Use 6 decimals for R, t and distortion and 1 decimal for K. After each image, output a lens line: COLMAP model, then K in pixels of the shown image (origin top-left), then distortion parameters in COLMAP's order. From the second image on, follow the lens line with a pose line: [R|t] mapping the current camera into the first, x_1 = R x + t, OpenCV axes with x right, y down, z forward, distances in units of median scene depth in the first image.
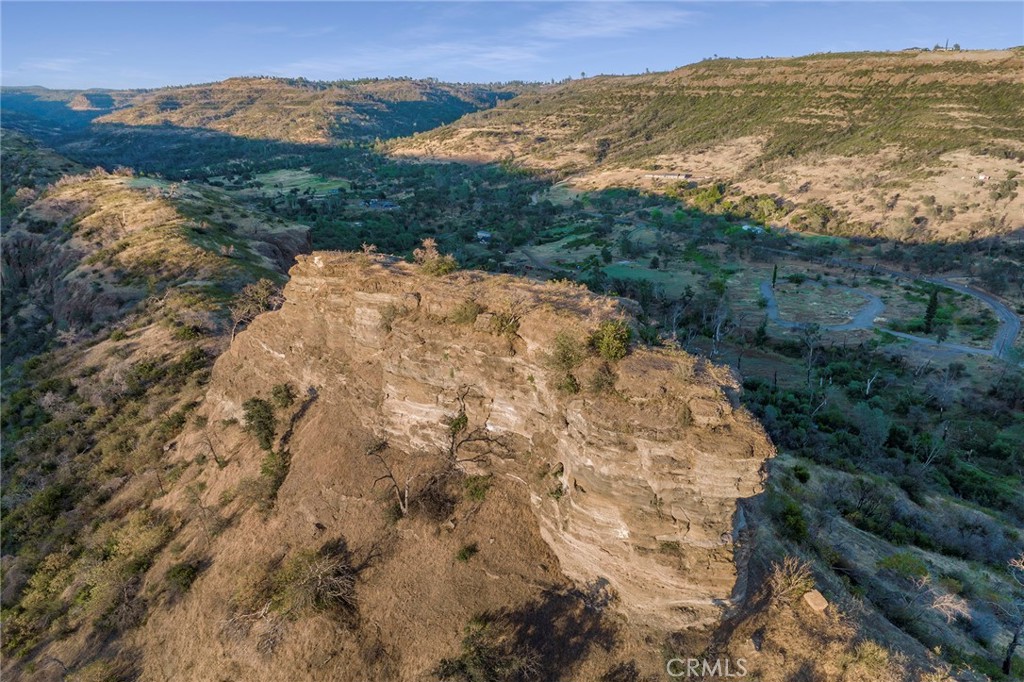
lens RADIAL K [[725.5, 0, 512.0], [0, 725.5, 341.0], [0, 0, 1]] dist [-0.038987, 0.001259]
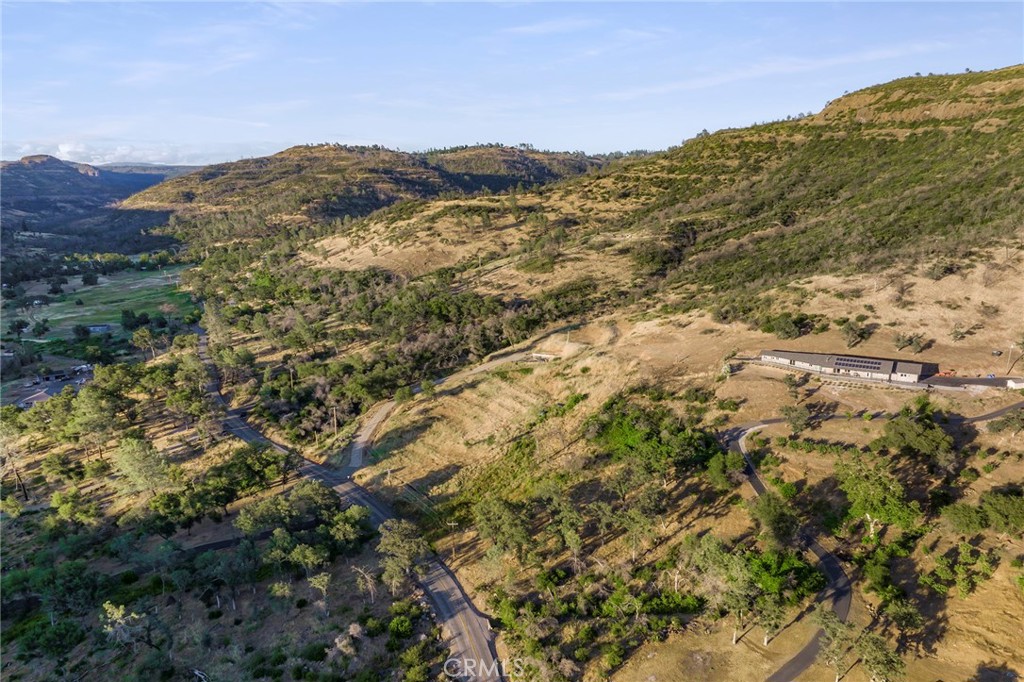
lens RADIAL K [[725.5, 0, 512.0], [0, 725.5, 341.0], [0, 0, 1]] dist [-0.038987, 0.001259]
pose [[0.981499, 0.034850, -0.188271, 0.099157], [-0.053335, 0.994140, -0.094025, -0.142531], [0.183891, 0.102327, 0.977606, 0.494666]]
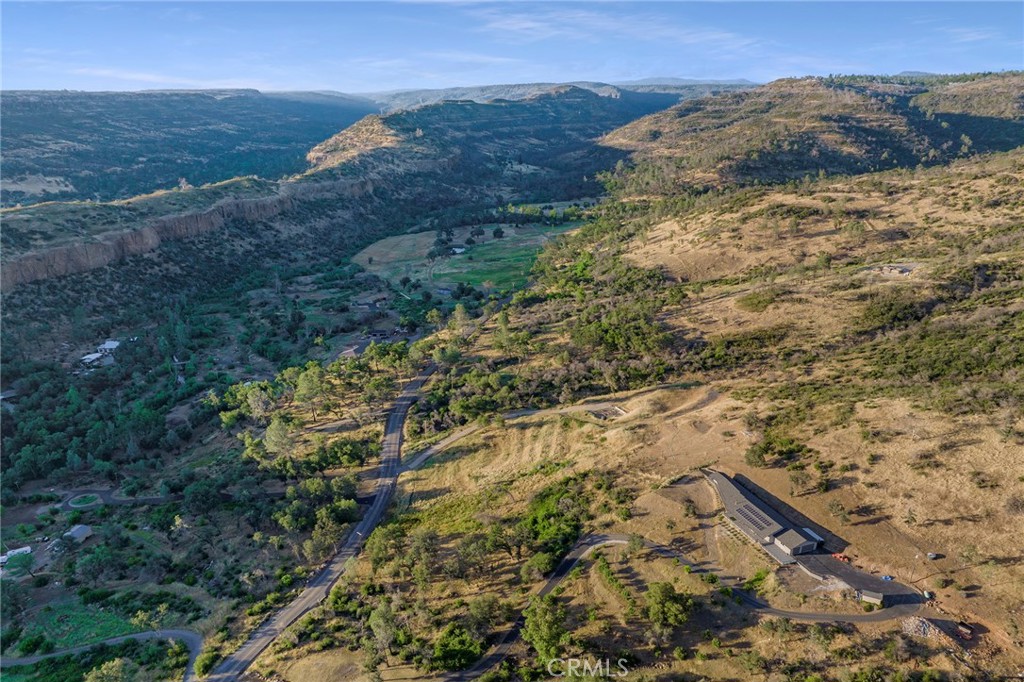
lens RADIAL K [[725.5, 0, 512.0], [0, 725.5, 341.0], [0, 0, 1]] dist [-0.038987, 0.001259]
pose [[0.643634, 0.230783, -0.729709, 0.234007], [-0.221017, 0.968878, 0.111478, -0.208617], [0.732726, 0.089528, 0.674609, 0.511444]]
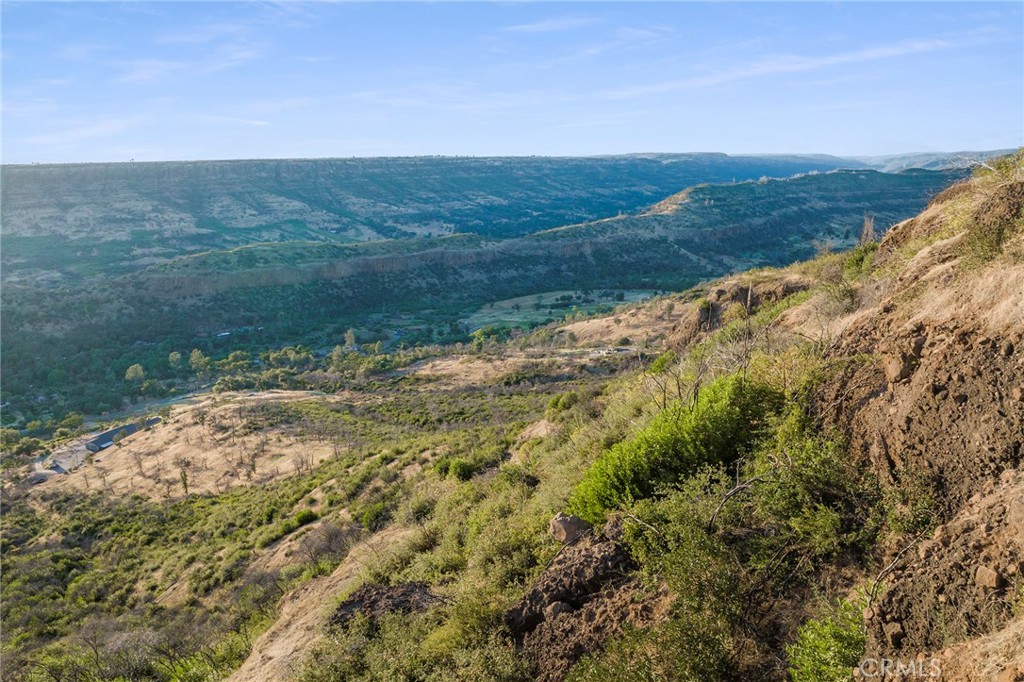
lens RADIAL K [[725.5, 0, 512.0], [0, 725.5, 341.0], [0, 0, 1]] dist [-0.038987, 0.001259]
pose [[0.036989, 0.228115, -0.972931, 0.457250], [-0.295170, 0.932652, 0.207449, -0.315893], [0.954728, 0.279507, 0.101831, 0.802745]]
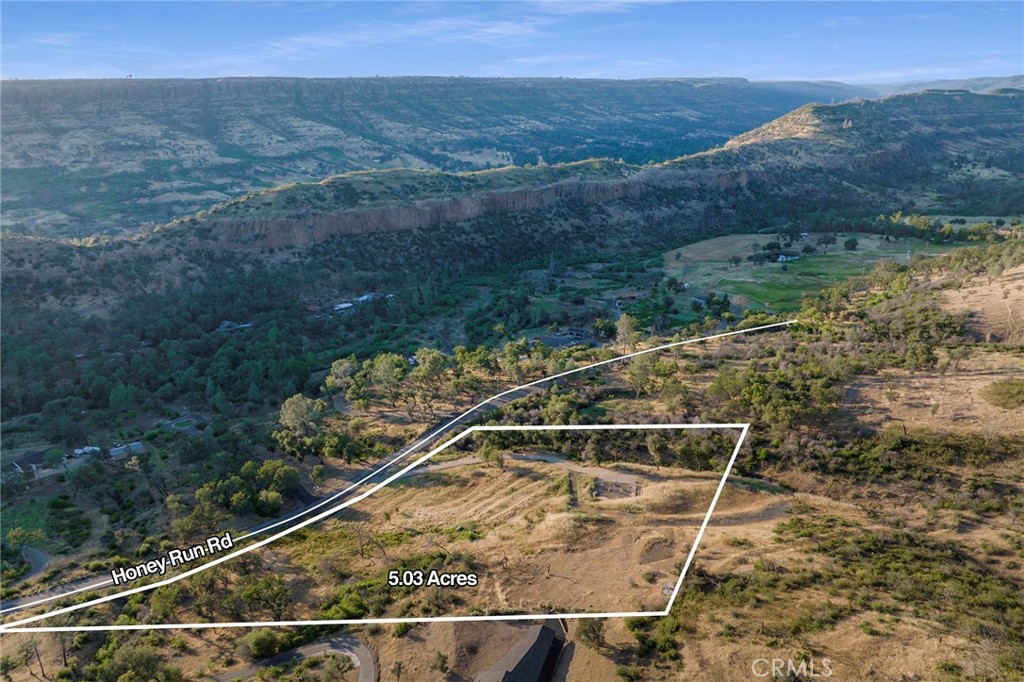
lens RADIAL K [[729.6, 0, 512.0], [0, 729.6, 341.0], [0, 0, 1]] dist [-0.041680, 0.005782]
pose [[0.057974, 0.312516, -0.948142, 0.238749], [-0.291978, 0.913519, 0.283251, -0.243815], [0.954666, 0.260416, 0.144209, 0.653028]]
